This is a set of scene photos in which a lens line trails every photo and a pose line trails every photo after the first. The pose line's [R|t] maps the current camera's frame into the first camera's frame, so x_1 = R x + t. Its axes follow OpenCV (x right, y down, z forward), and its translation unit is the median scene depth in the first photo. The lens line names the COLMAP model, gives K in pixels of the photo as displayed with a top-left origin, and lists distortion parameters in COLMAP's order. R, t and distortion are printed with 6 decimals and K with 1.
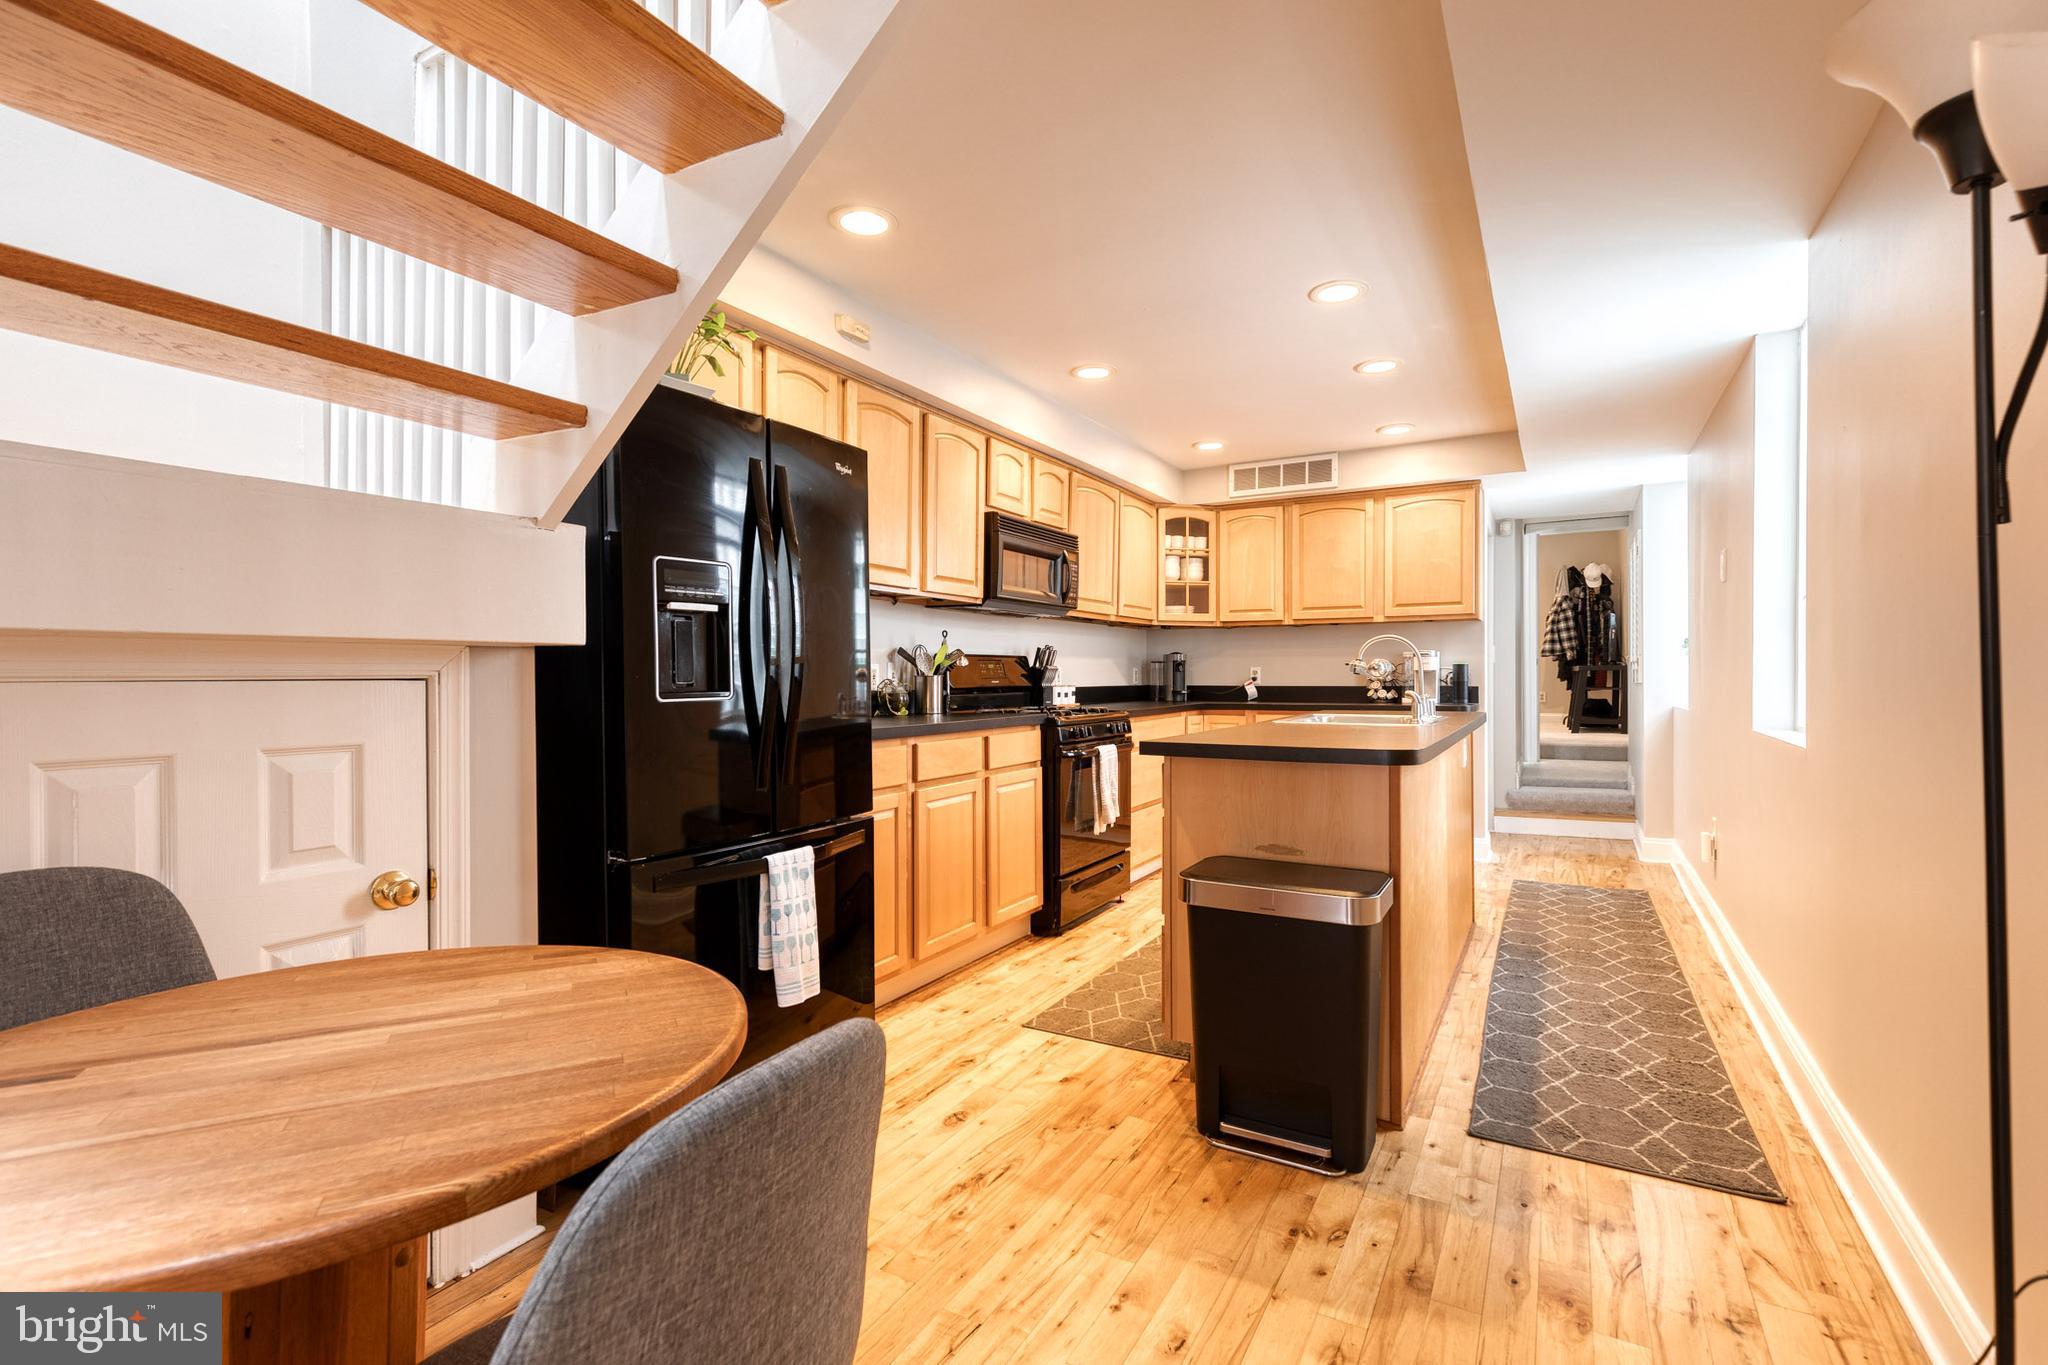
lens RADIAL K [[912.8, 0, 1026.6], [0, 912.8, 679.0], [0, 0, 1]] dist [0.007435, -0.001016]
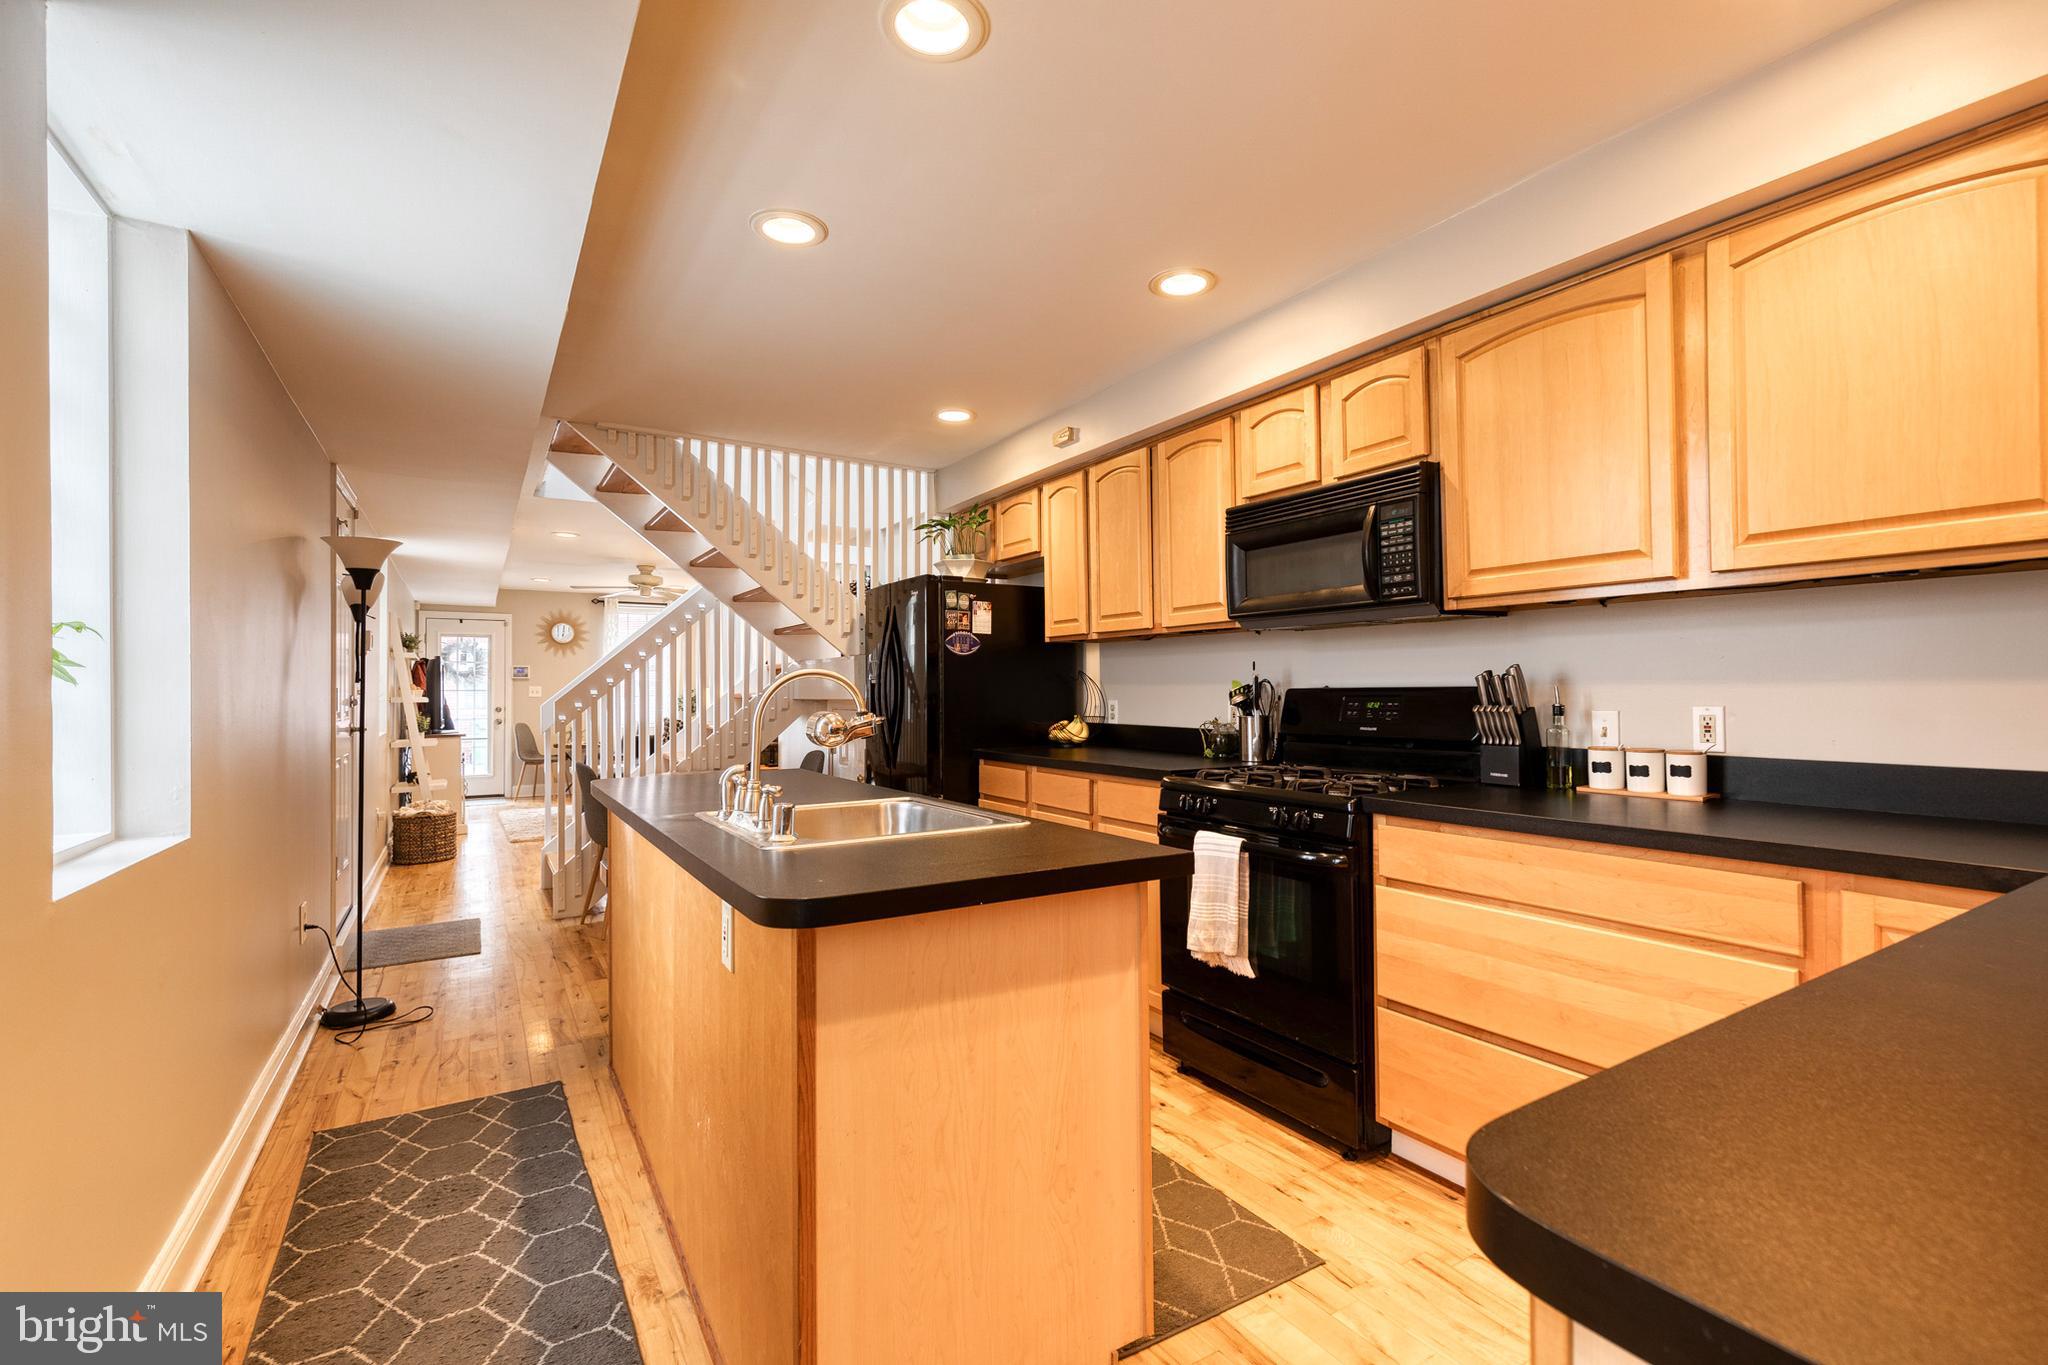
lens RADIAL K [[912.8, 0, 1035.5], [0, 912.8, 681.6], [0, 0, 1]] dist [0.007435, -0.001016]
pose [[-0.468589, -0.007884, -0.883381, 1.095146], [0.002057, 0.999948, -0.010015, -0.043080], [0.883414, -0.006510, -0.468549, 1.835074]]
